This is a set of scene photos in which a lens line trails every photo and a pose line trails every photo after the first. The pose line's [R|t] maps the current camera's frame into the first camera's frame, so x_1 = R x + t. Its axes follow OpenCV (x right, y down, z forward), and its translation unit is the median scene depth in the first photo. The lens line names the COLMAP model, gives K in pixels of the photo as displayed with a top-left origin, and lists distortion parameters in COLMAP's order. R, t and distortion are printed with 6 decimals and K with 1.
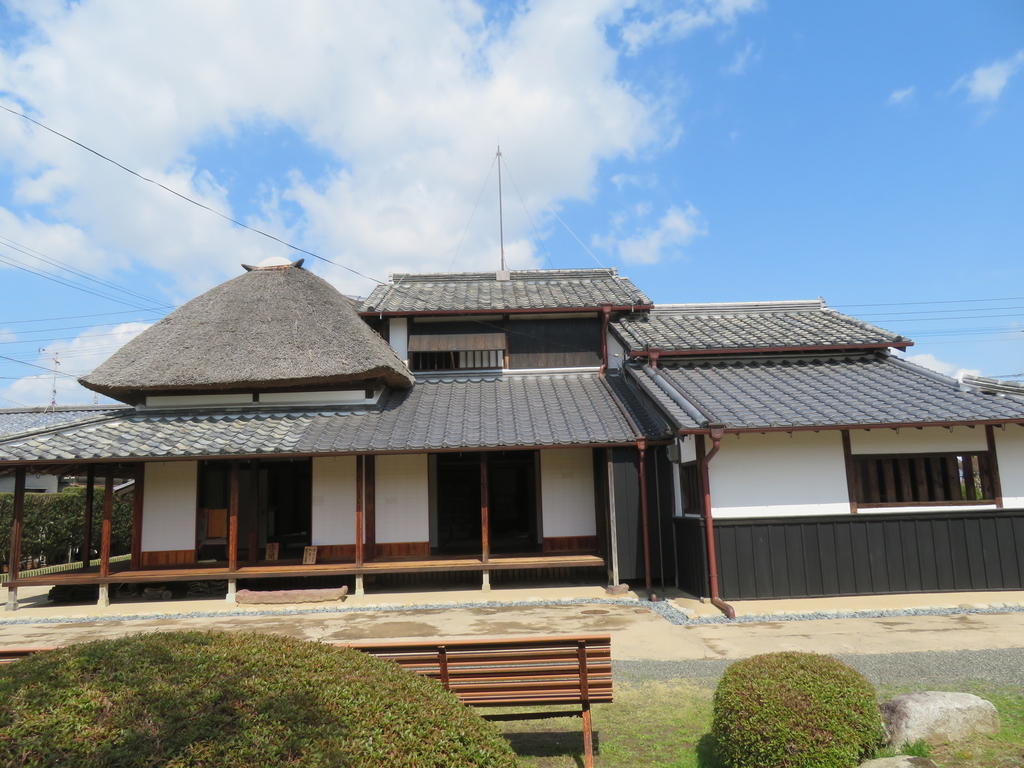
lens RADIAL K [[731.3, 0, 512.0], [0, 731.3, 384.0], [0, 0, 1]] dist [-0.010237, 0.003460]
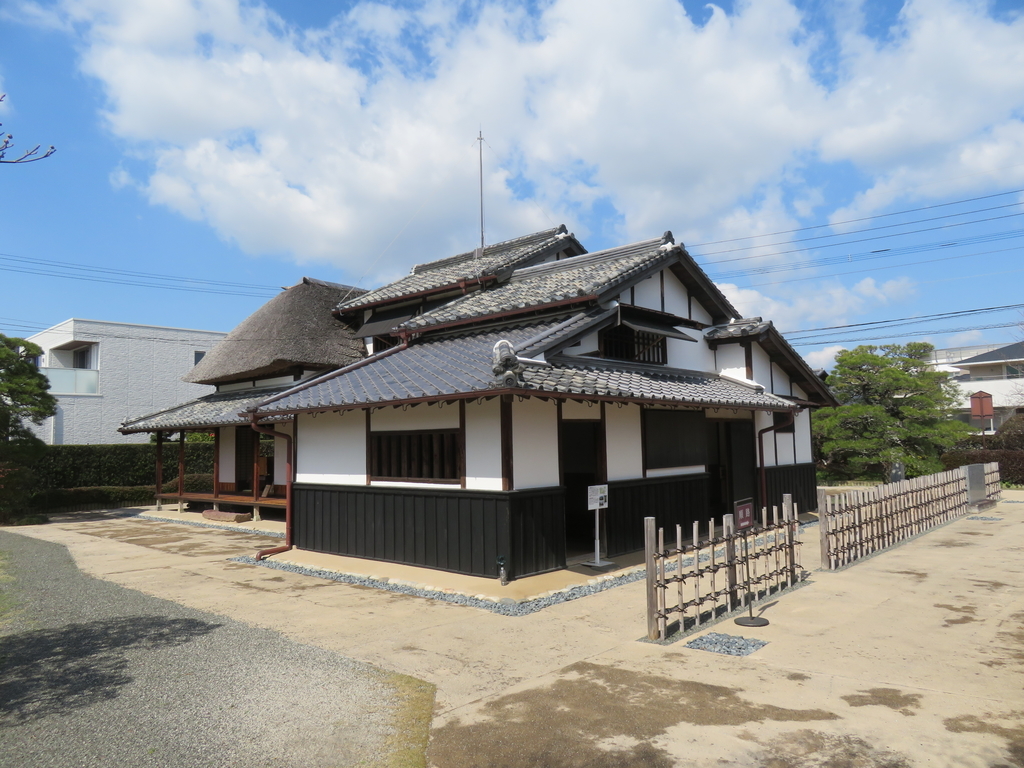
lens RADIAL K [[731.3, 0, 512.0], [0, 731.3, 384.0], [0, 0, 1]] dist [-0.010237, 0.003460]
pose [[0.735531, -0.038391, -0.676402, 1.352192], [0.101973, 0.993293, 0.054510, -0.010434], [0.669772, -0.109069, 0.734513, 0.352651]]
